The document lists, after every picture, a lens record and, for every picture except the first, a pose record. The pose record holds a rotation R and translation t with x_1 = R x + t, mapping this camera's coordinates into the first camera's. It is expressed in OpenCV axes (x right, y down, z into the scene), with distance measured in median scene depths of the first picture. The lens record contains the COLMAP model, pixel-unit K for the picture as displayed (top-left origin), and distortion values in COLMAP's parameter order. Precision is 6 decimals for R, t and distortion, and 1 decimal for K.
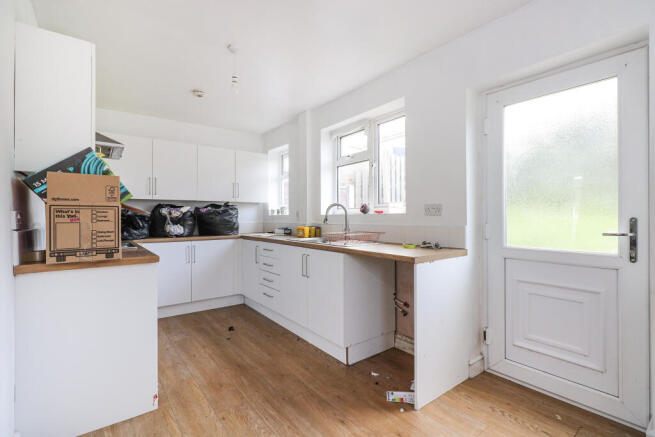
lens RADIAL K [[302.6, 0, 325.9], [0, 302.6, 217.2], [0, 0, 1]] dist [0.001300, -0.000228]
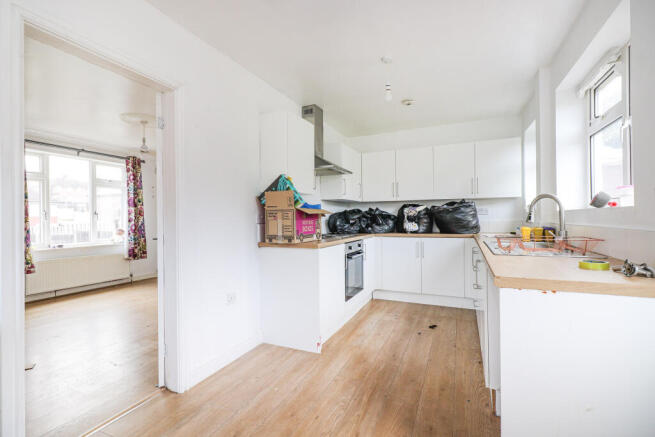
lens RADIAL K [[302.6, 0, 325.5], [0, 302.6, 218.5], [0, 0, 1]] dist [0.001300, -0.000228]
pose [[0.466119, 0.001465, -0.884721, 0.440870], [0.009394, 0.999934, 0.006605, 0.000152], [0.884672, -0.011390, 0.466074, 0.241856]]
